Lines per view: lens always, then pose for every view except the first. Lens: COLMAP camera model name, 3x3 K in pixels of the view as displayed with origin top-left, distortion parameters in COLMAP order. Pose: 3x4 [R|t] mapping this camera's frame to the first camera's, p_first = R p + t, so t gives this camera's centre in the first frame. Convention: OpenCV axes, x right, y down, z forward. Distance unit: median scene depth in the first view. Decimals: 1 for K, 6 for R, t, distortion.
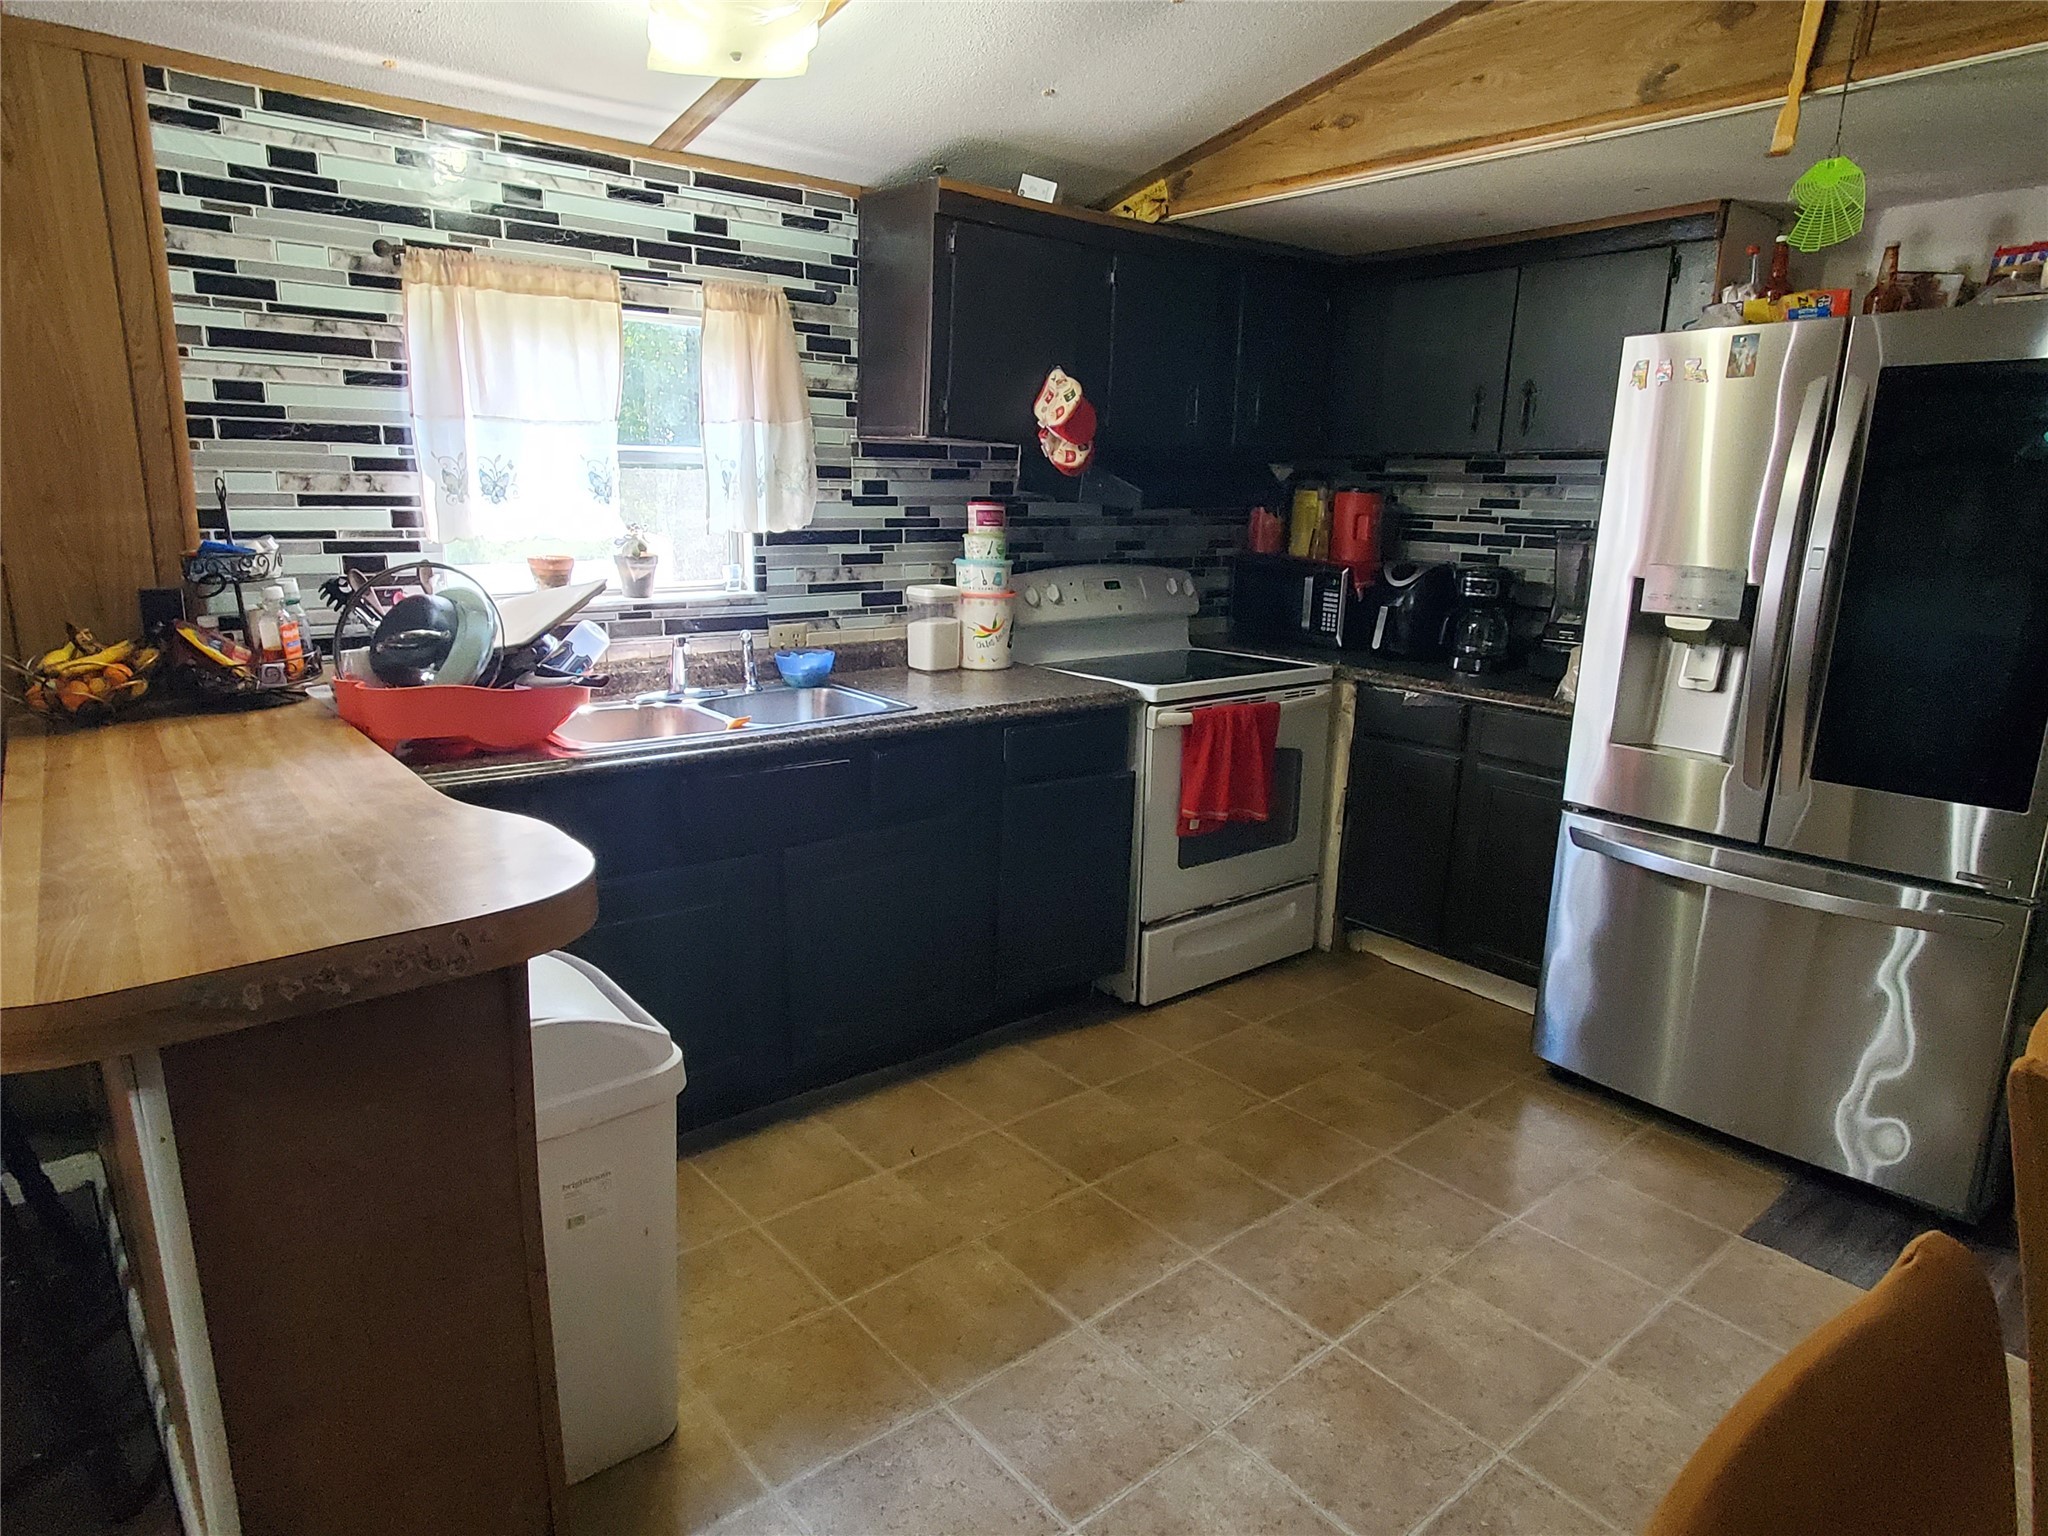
lens RADIAL K [[1228.9, 0, 1024.0], [0, 1228.9, 768.0], [0, 0, 1]] dist [0.000517, -0.001144]
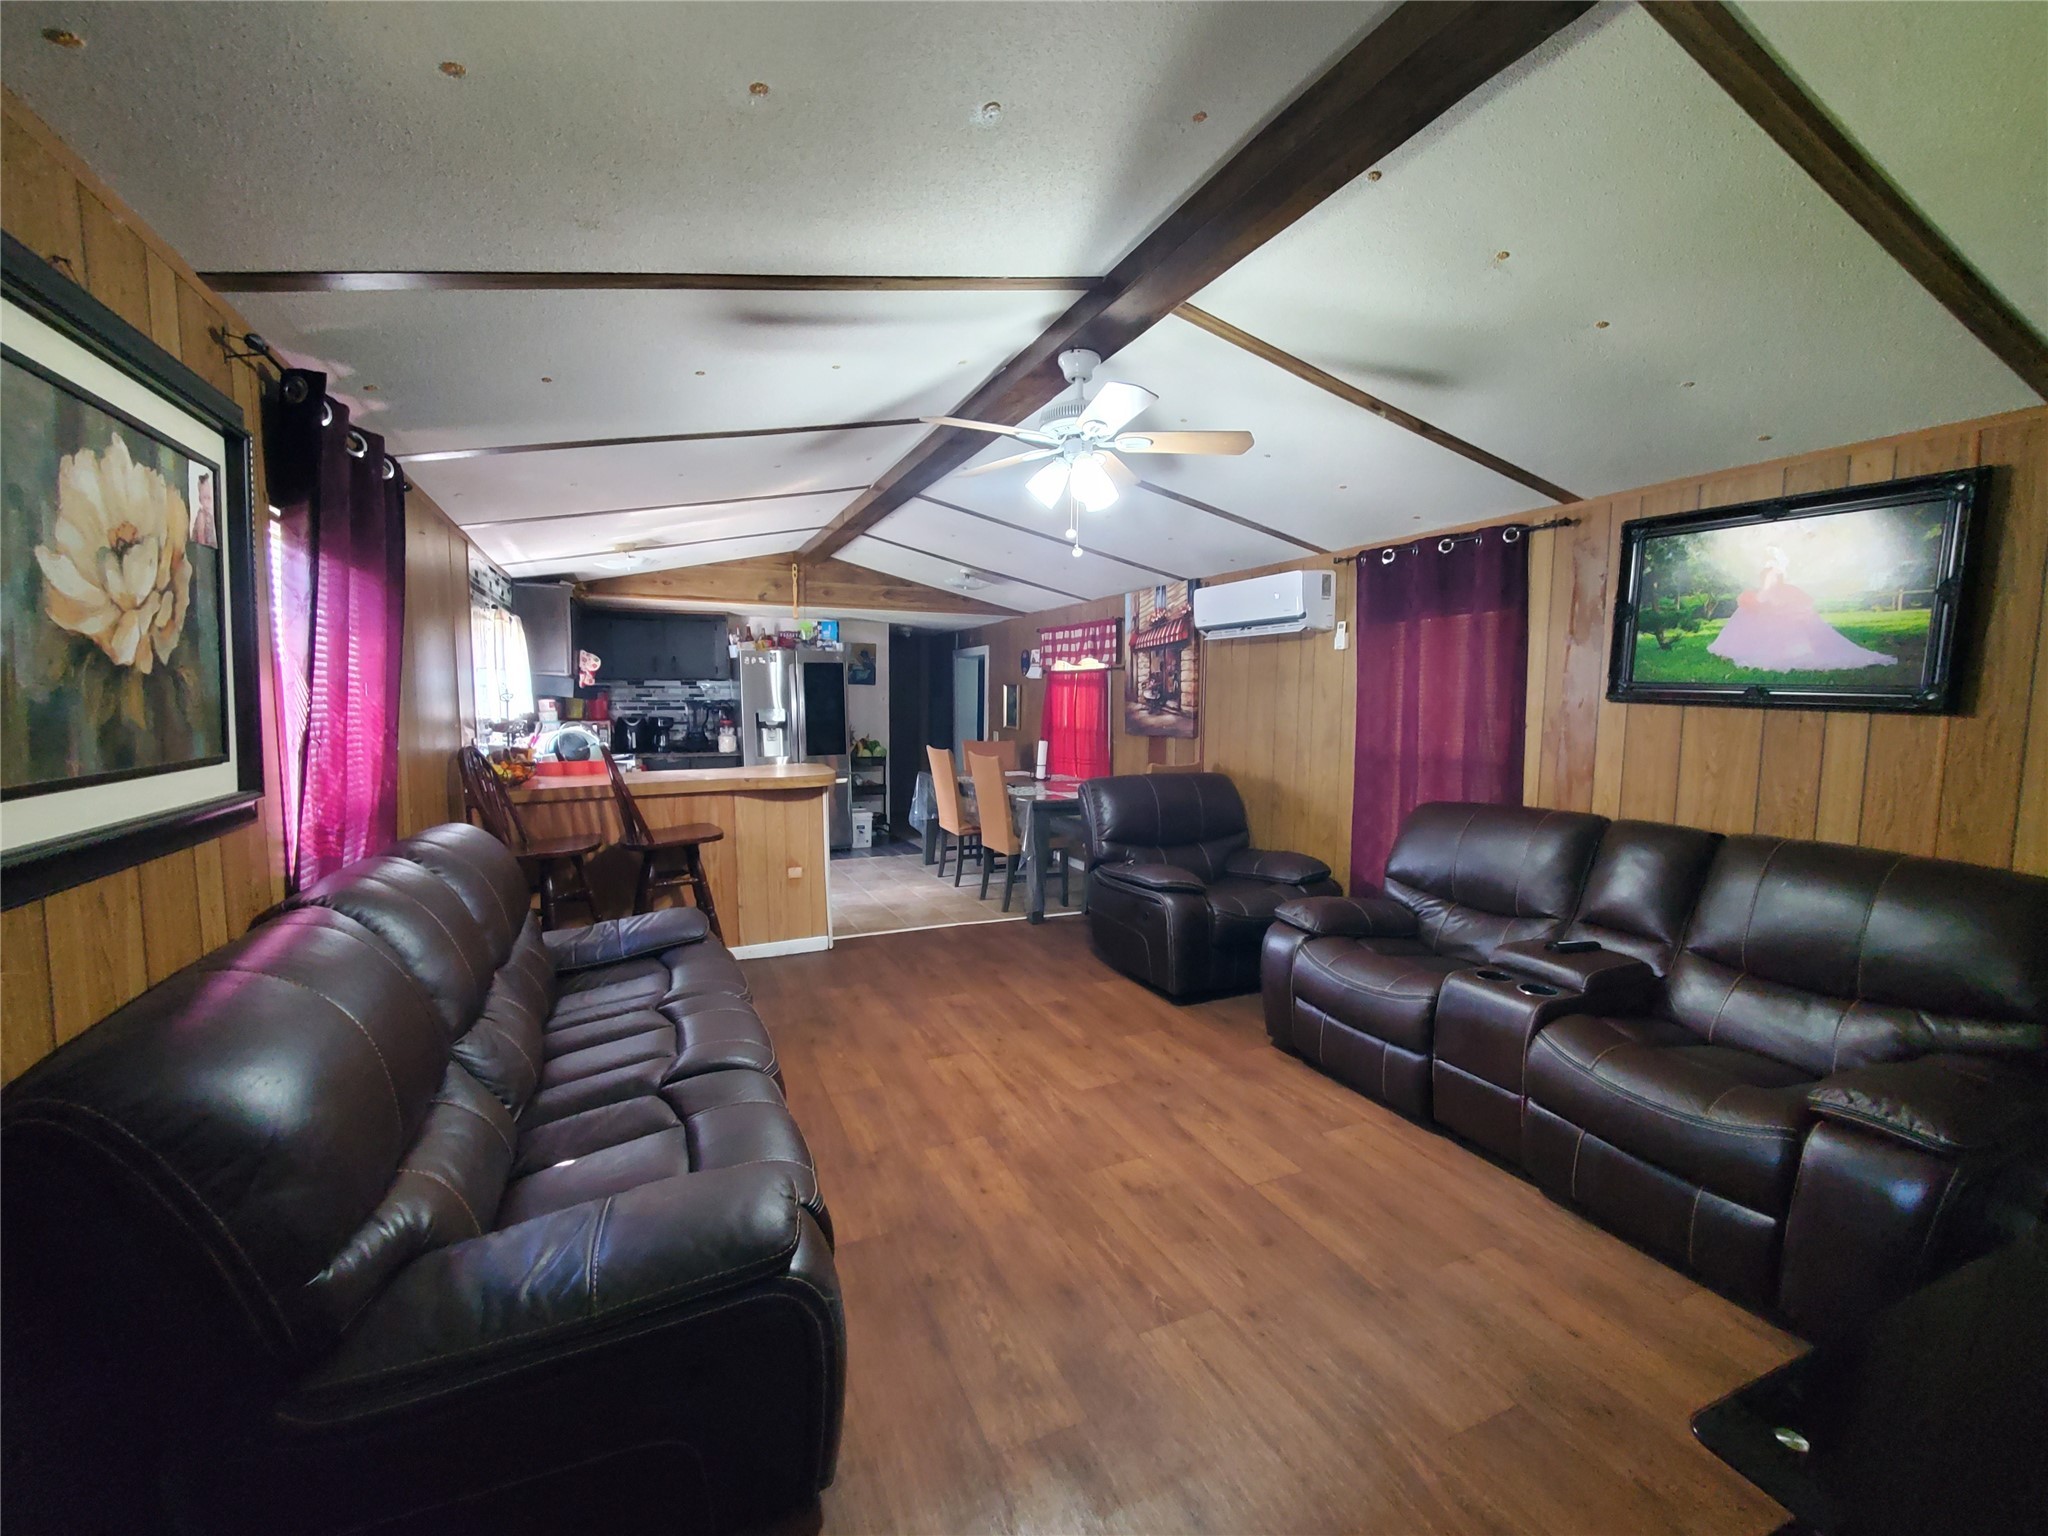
lens RADIAL K [[825.5, 0, 1004.5], [0, 825.5, 772.0], [0, 0, 1]] dist [-0.000234, -0.000291]
pose [[0.264843, -0.114138, 0.957513, -1.805955], [0.225949, 0.972672, 0.053449, 0.063632], [-0.937446, 0.202193, 0.283394, -0.408580]]
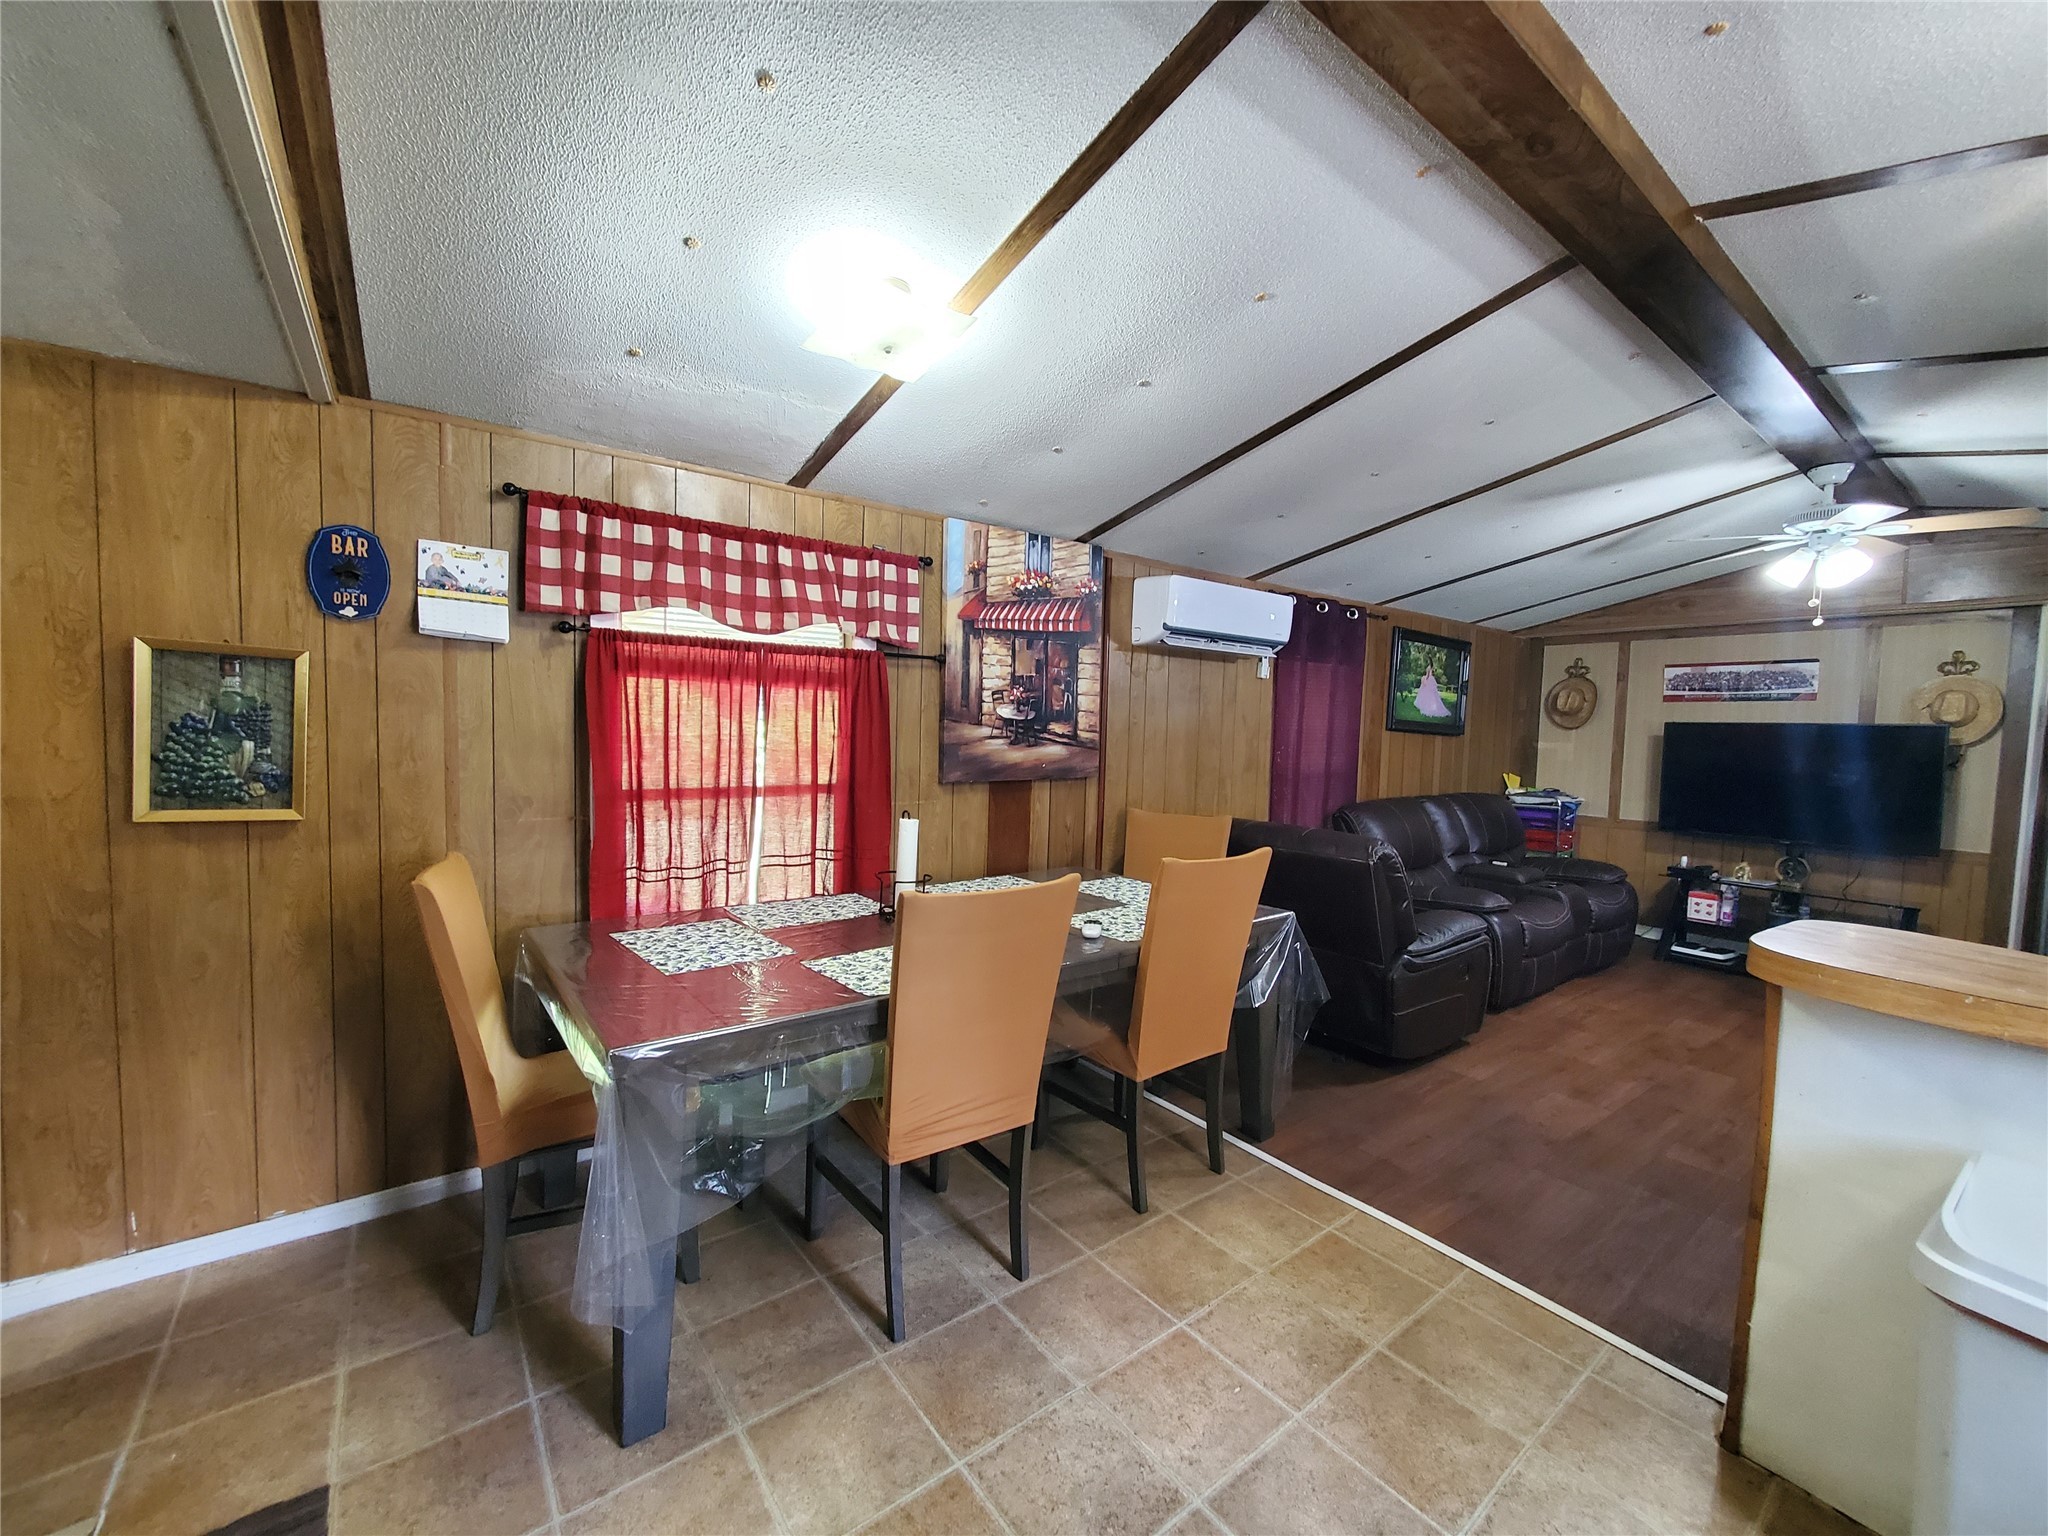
lens RADIAL K [[806.1, 0, 1017.1], [0, 806.1, 771.0], [0, 0, 1]] dist [-0.000642, -0.000242]
pose [[-0.997271, -0.058088, 0.045563, 0.286644], [-0.042347, 0.955645, 0.291460, -0.202767], [-0.060472, 0.288735, -0.955497, 0.994525]]
